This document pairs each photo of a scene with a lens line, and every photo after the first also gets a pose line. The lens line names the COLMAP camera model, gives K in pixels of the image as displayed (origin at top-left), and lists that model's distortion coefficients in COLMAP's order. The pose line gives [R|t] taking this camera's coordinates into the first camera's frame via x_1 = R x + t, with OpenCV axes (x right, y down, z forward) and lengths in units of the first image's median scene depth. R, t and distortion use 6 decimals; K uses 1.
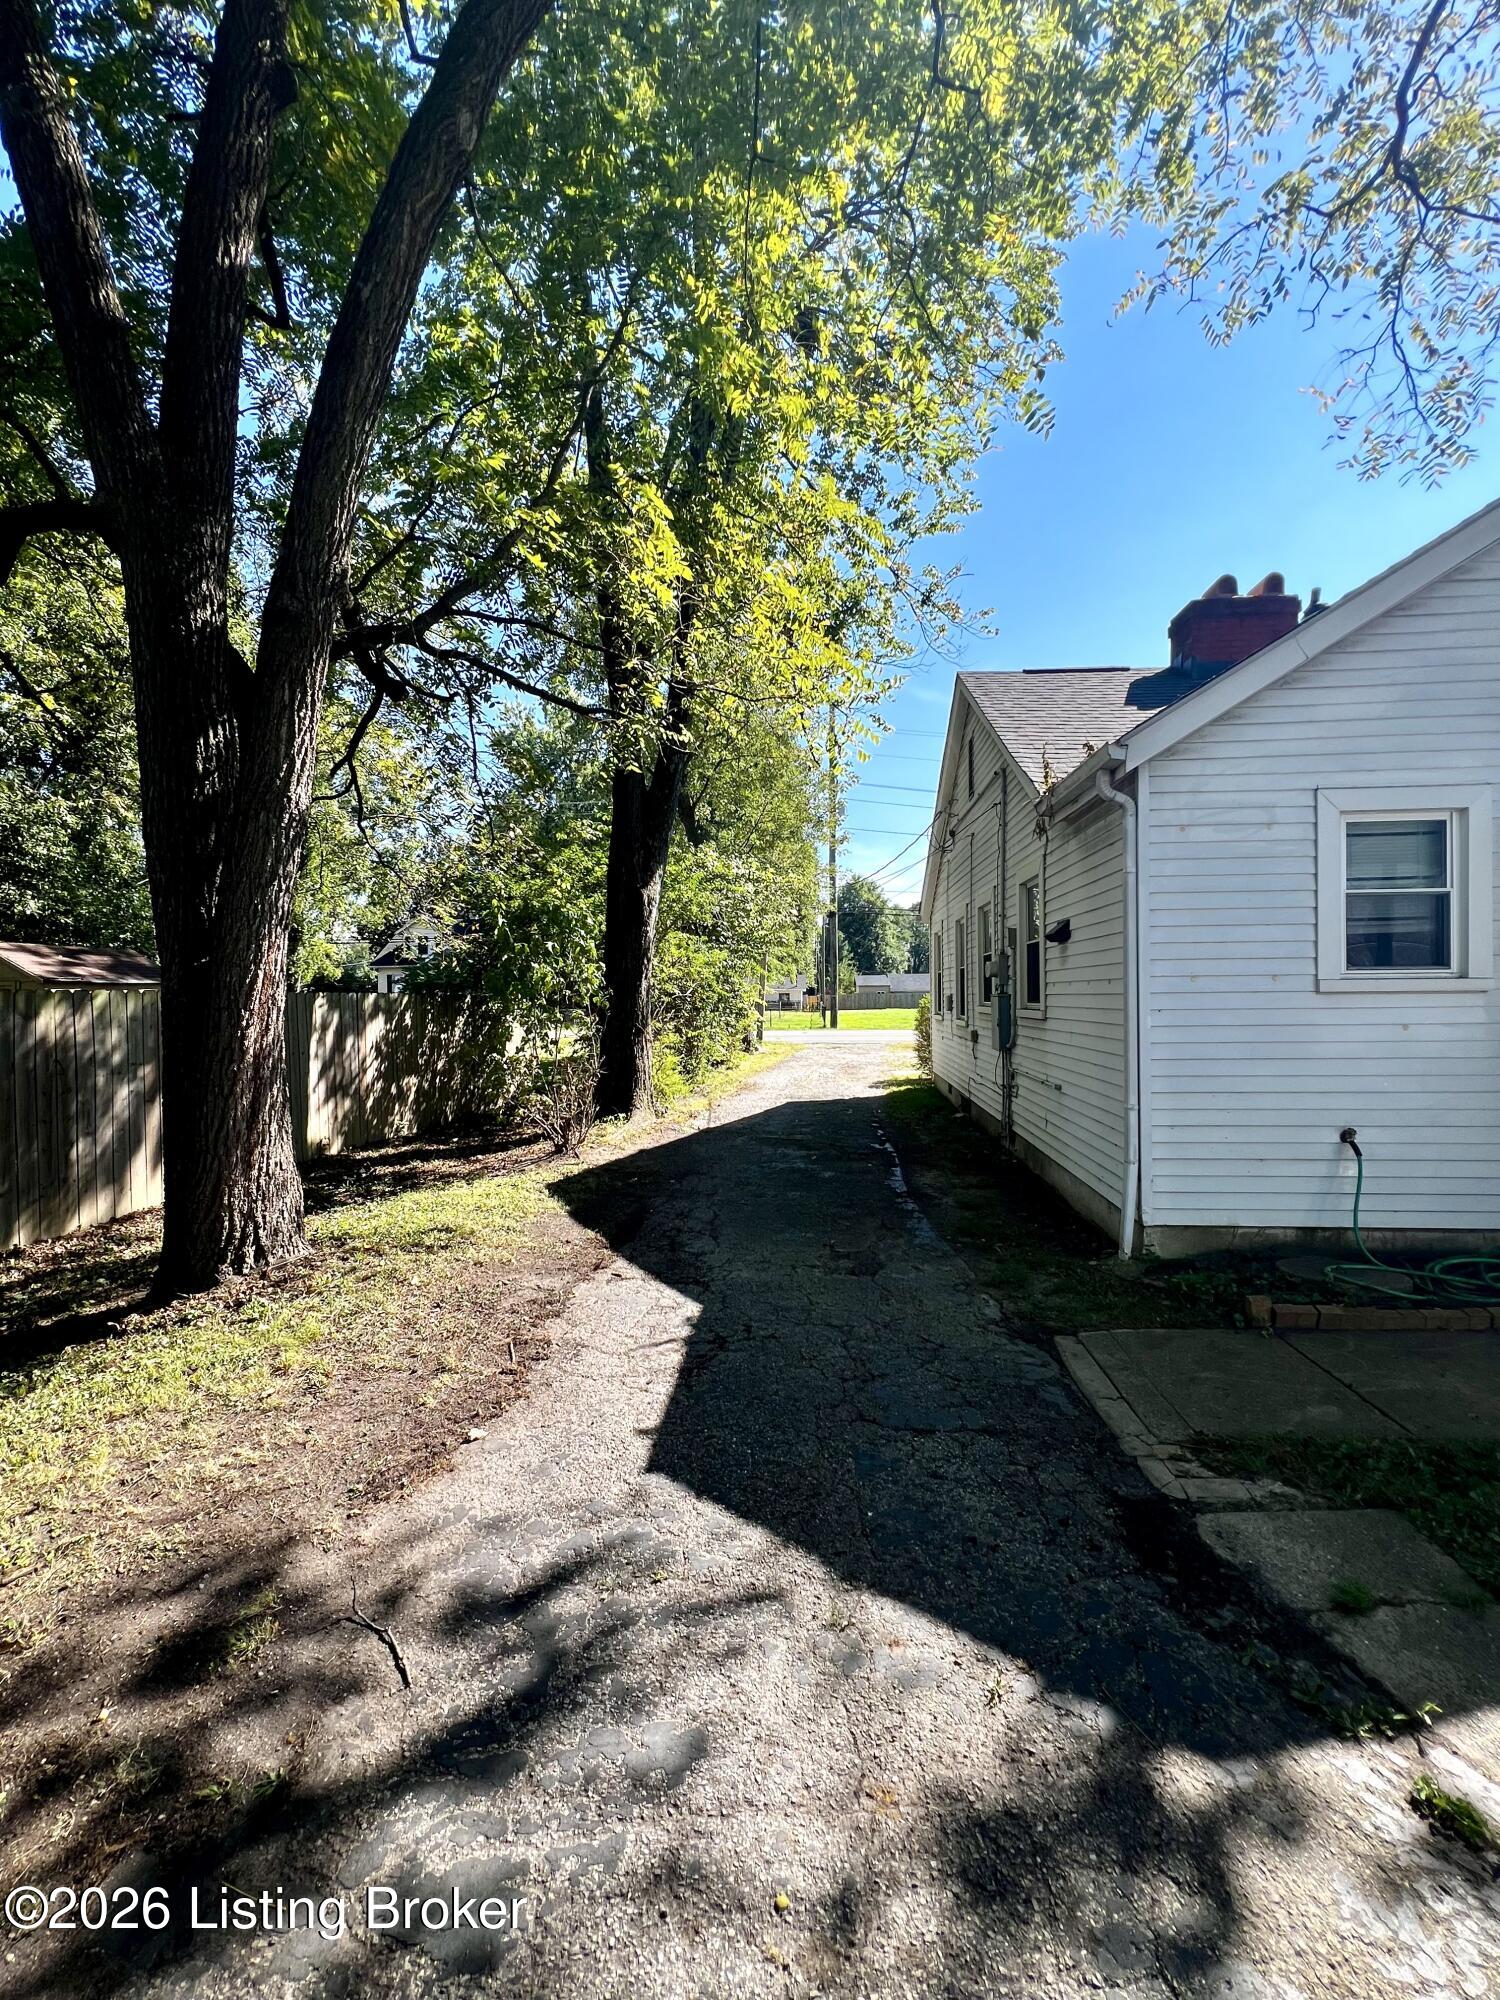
lens RADIAL K [[799.6, 0, 750.0], [0, 799.6, 1000.0], [0, 0, 1]] dist [-0.001215, 0.000167]
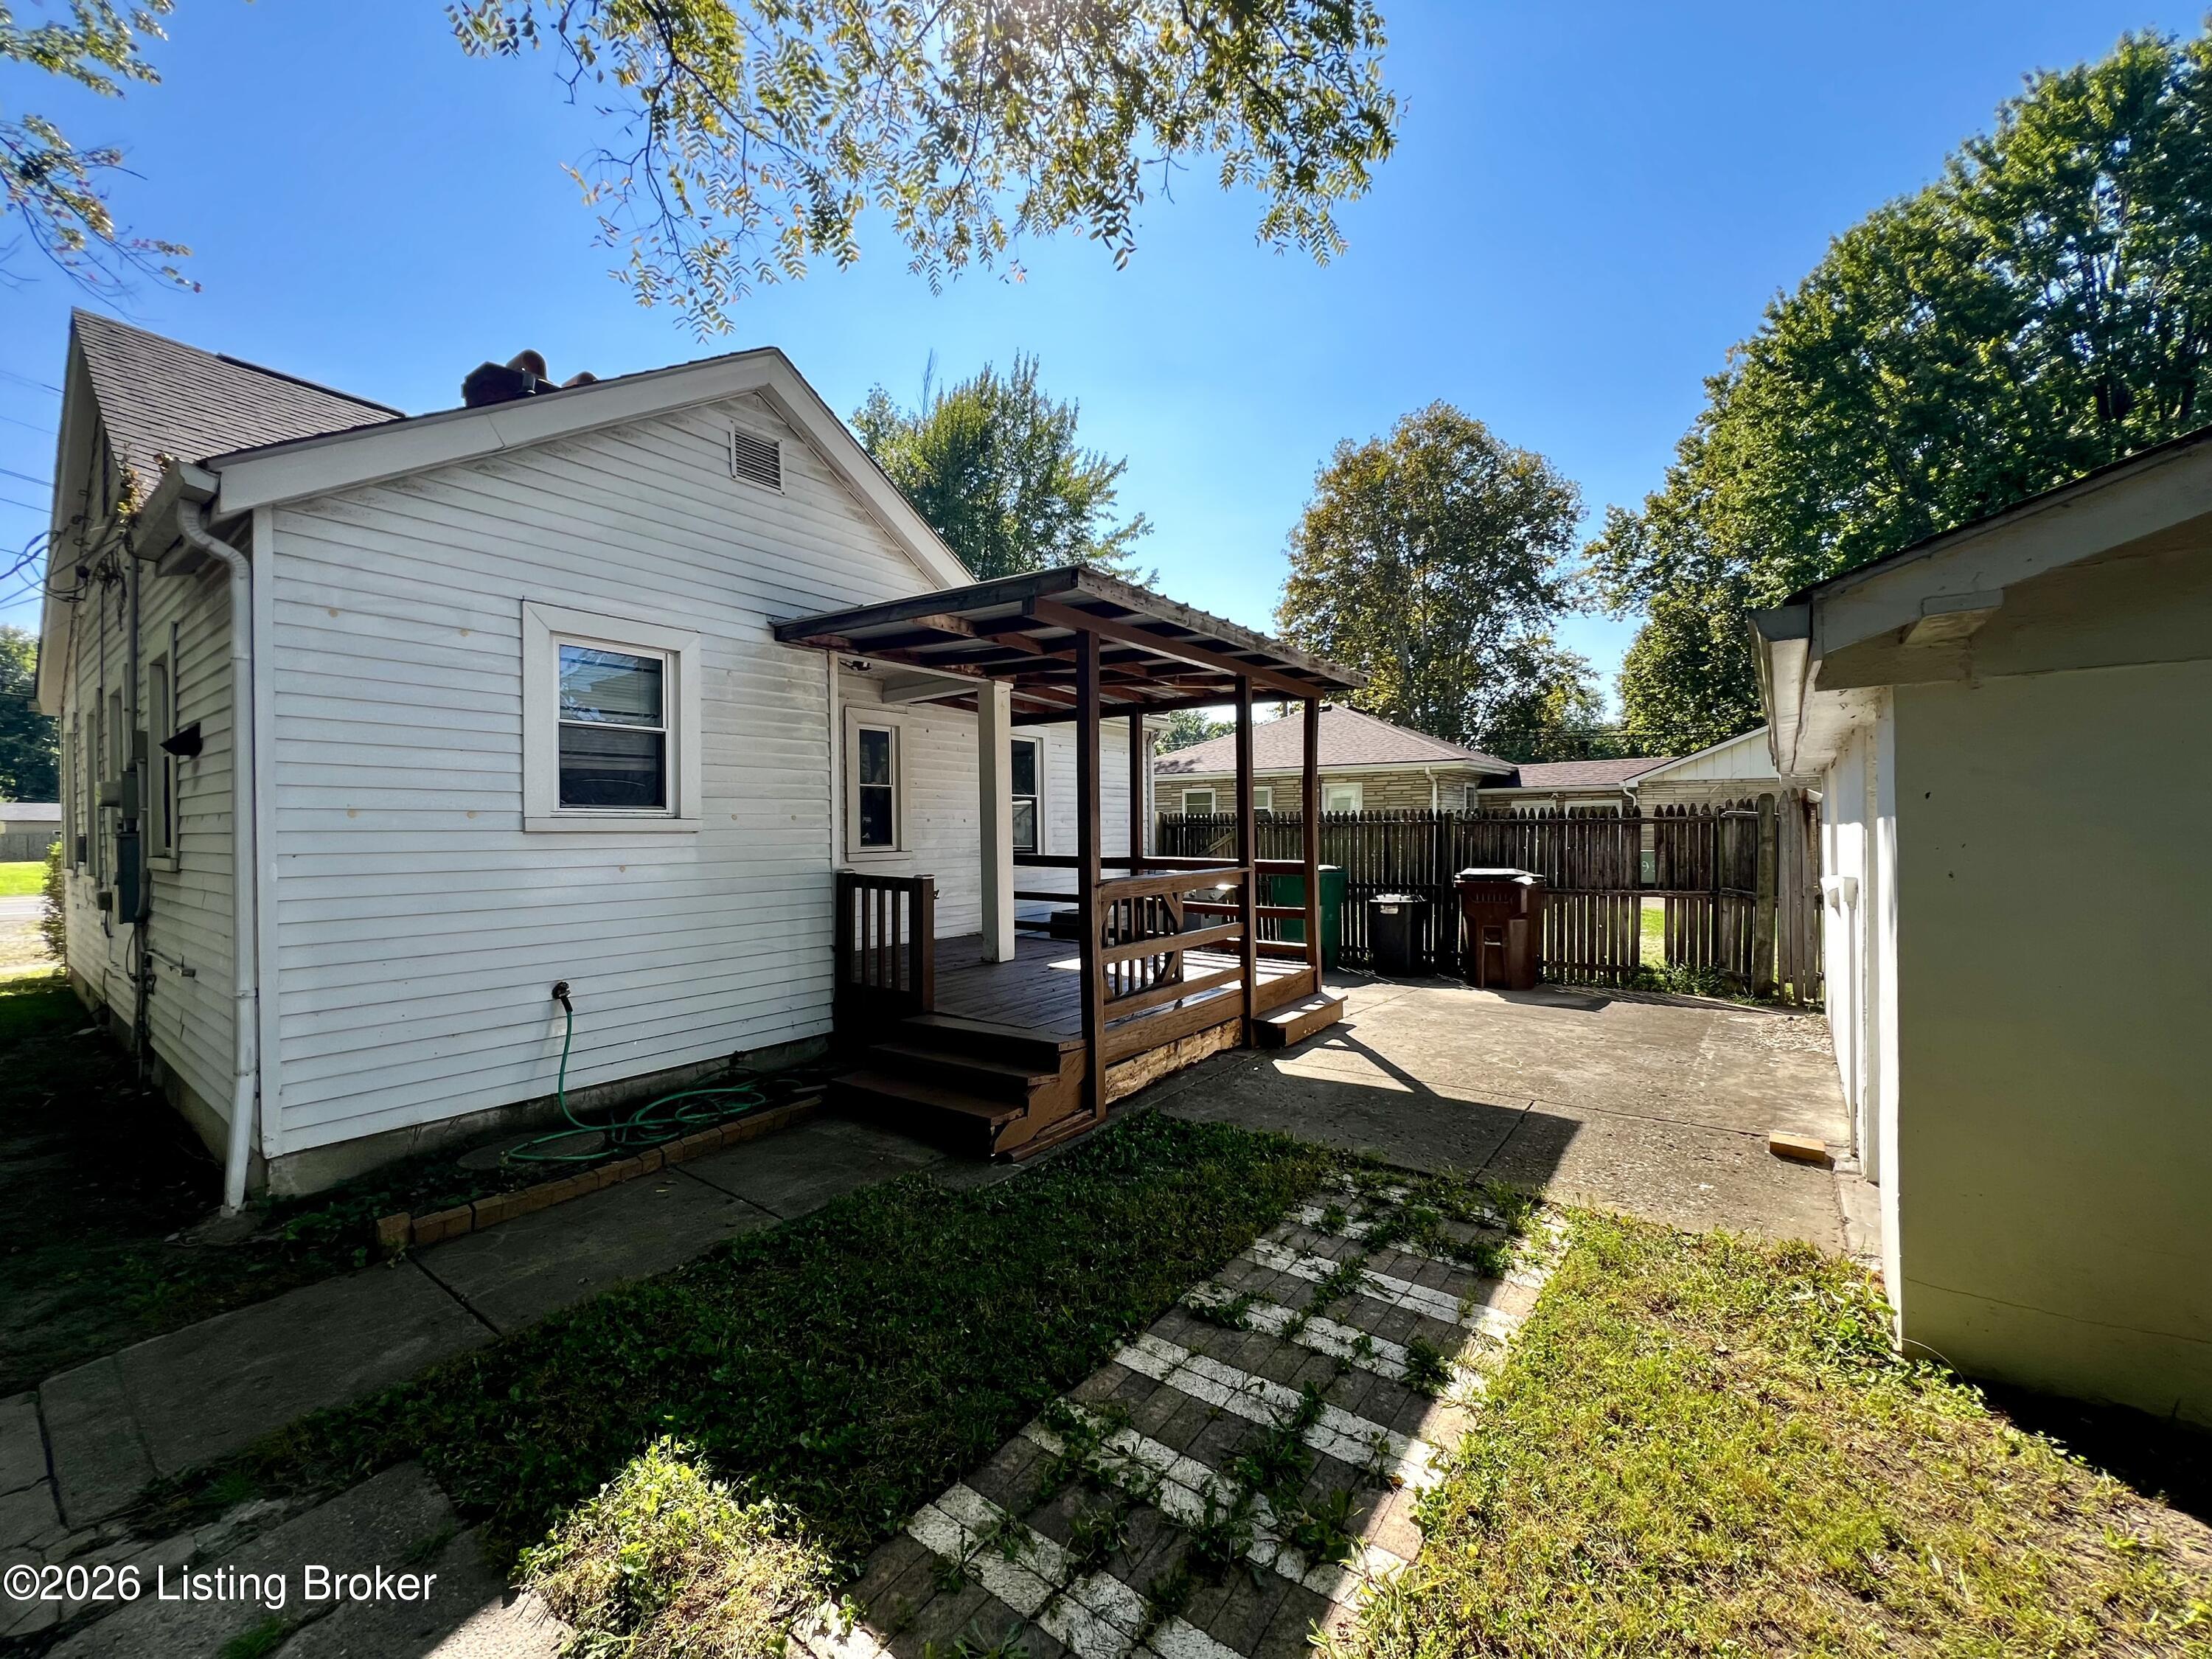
lens RADIAL K [[884.4, 0, 1106.0], [0, 884.4, 829.5], [0, 0, 1]] dist [-0.001215, 0.000167]
pose [[0.527686, 0.007620, 0.849405, 0.225455], [0.005275, 0.999911, -0.012247, 0.003221], [-0.849423, 0.010943, 0.527599, -0.052495]]
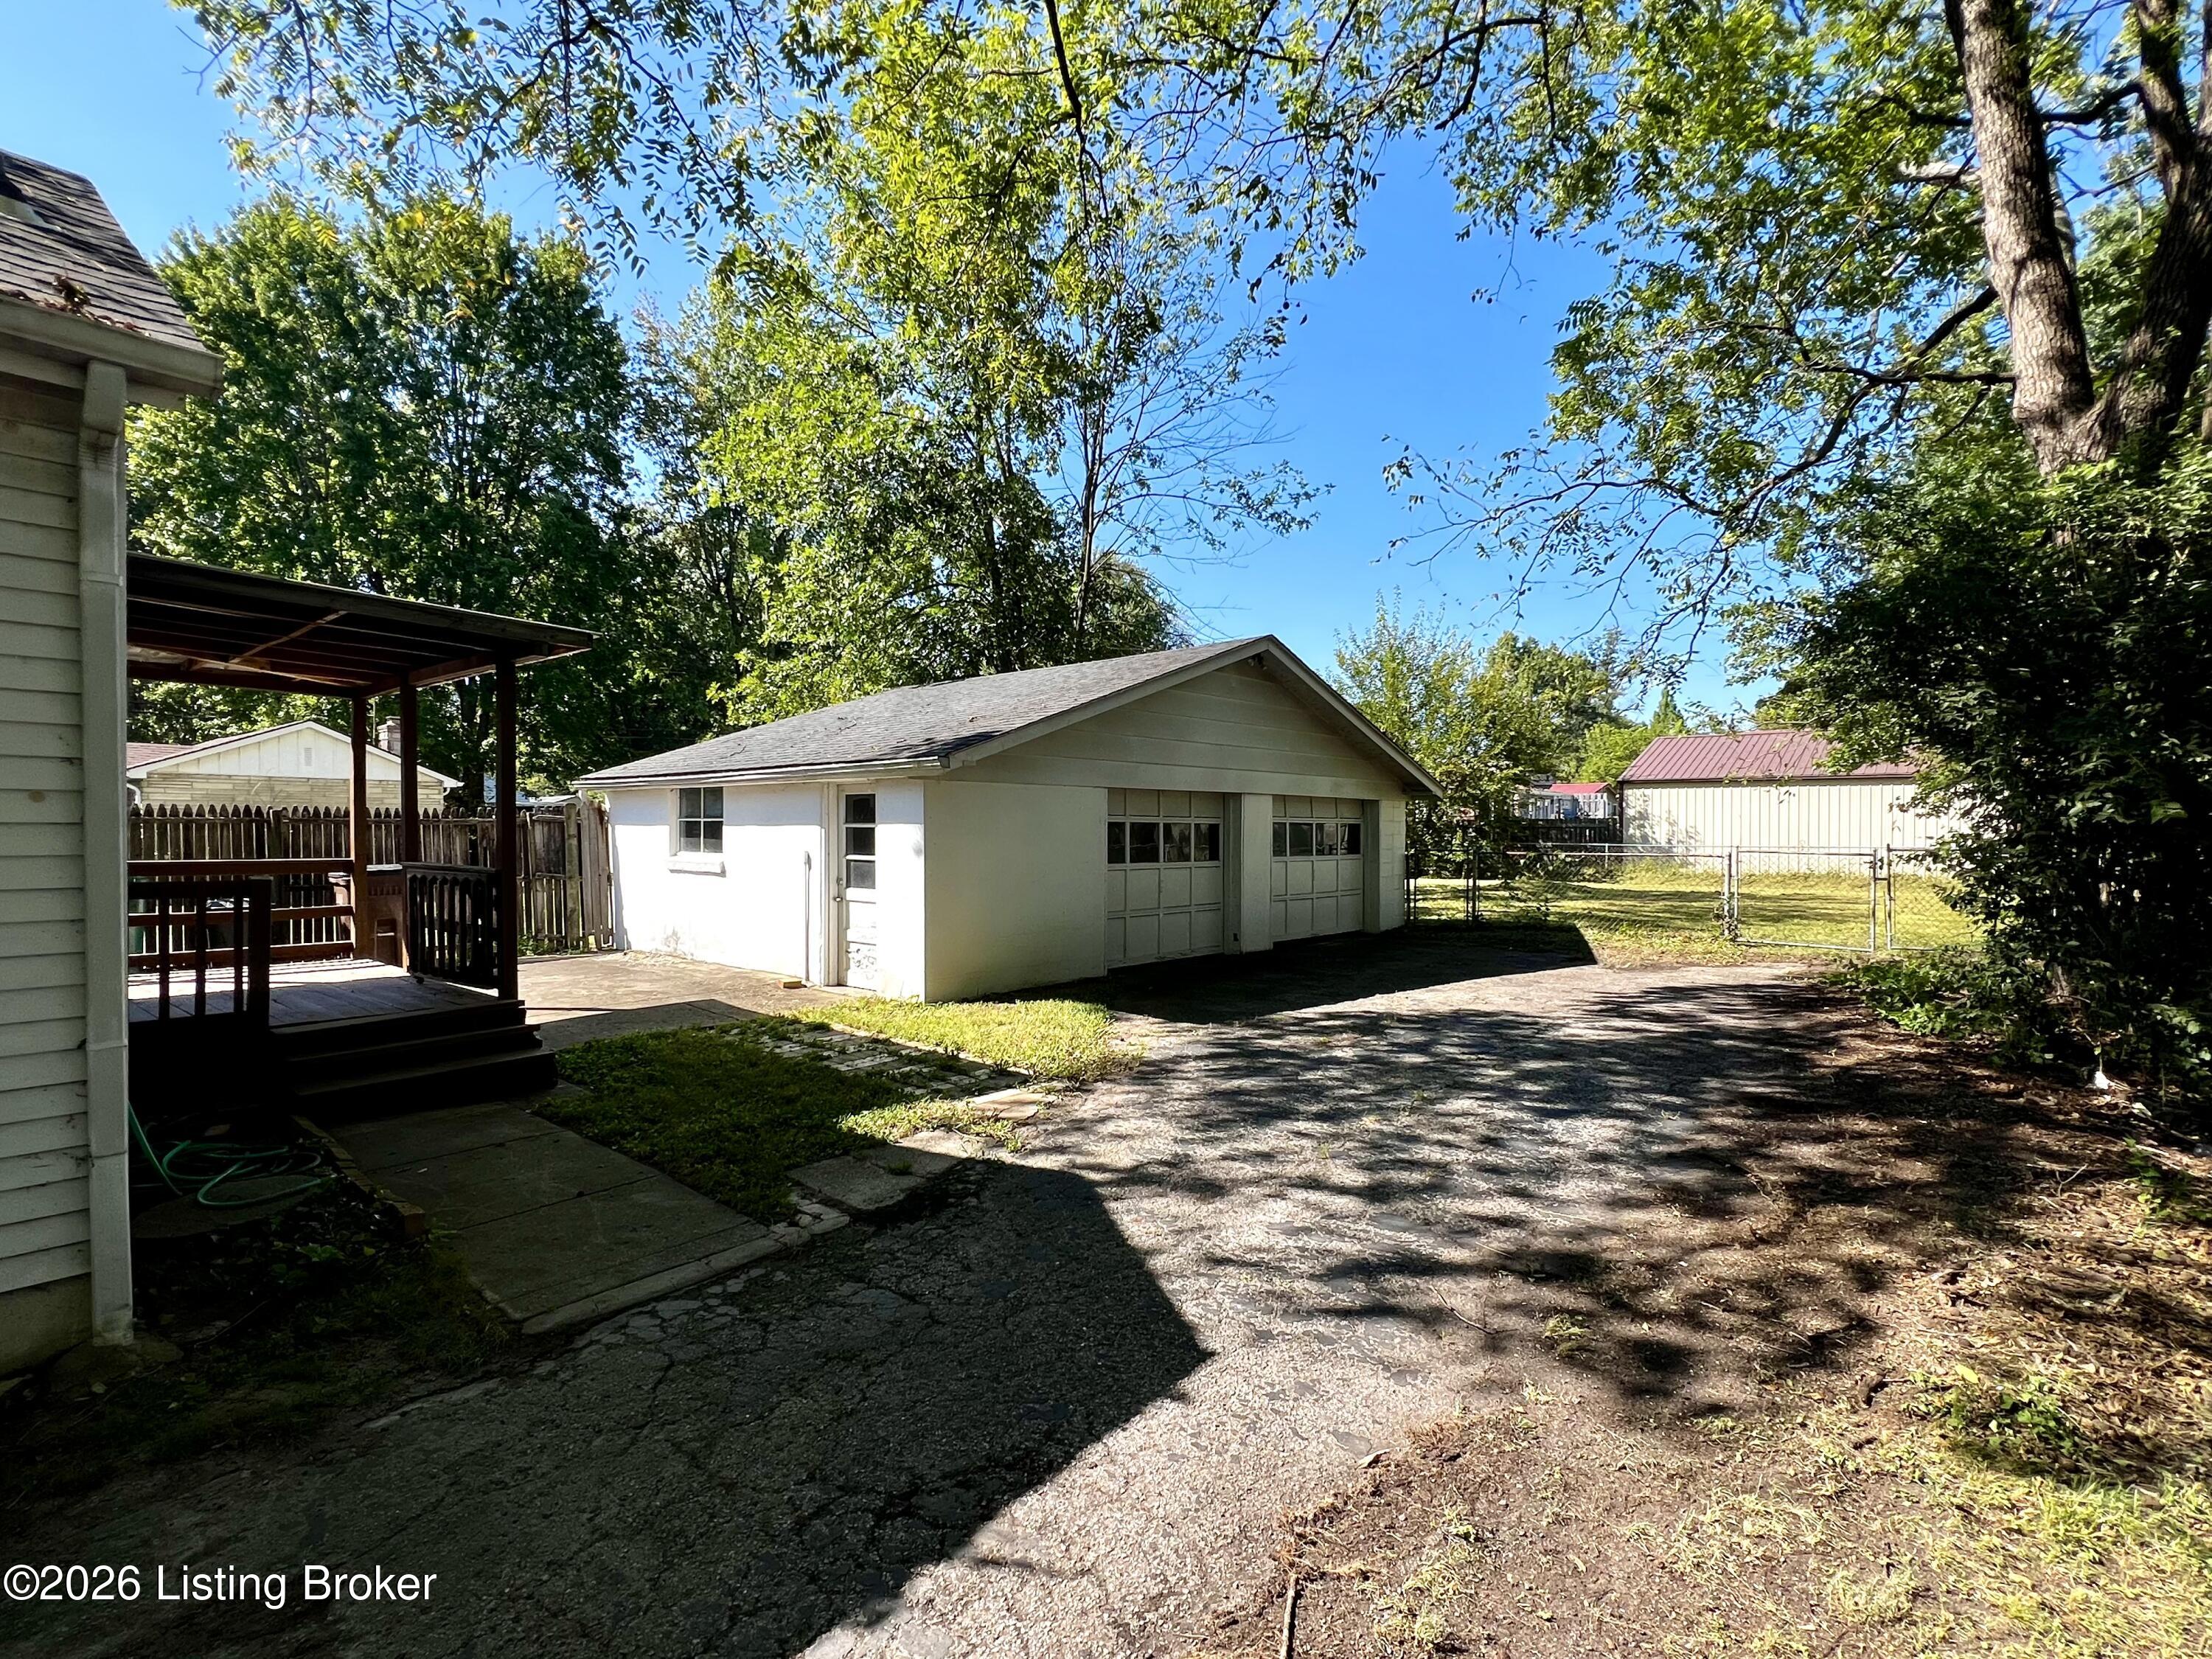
lens RADIAL K [[1035.8, 0, 1106.0], [0, 1035.8, 829.5], [0, 0, 1]] dist [0.000971, 0.000263]
pose [[-0.790447, -0.023213, 0.612090, -0.416071], [0.001866, 0.999186, 0.040303, -0.017729], [-0.612527, 0.033000, -0.789760, 1.149733]]
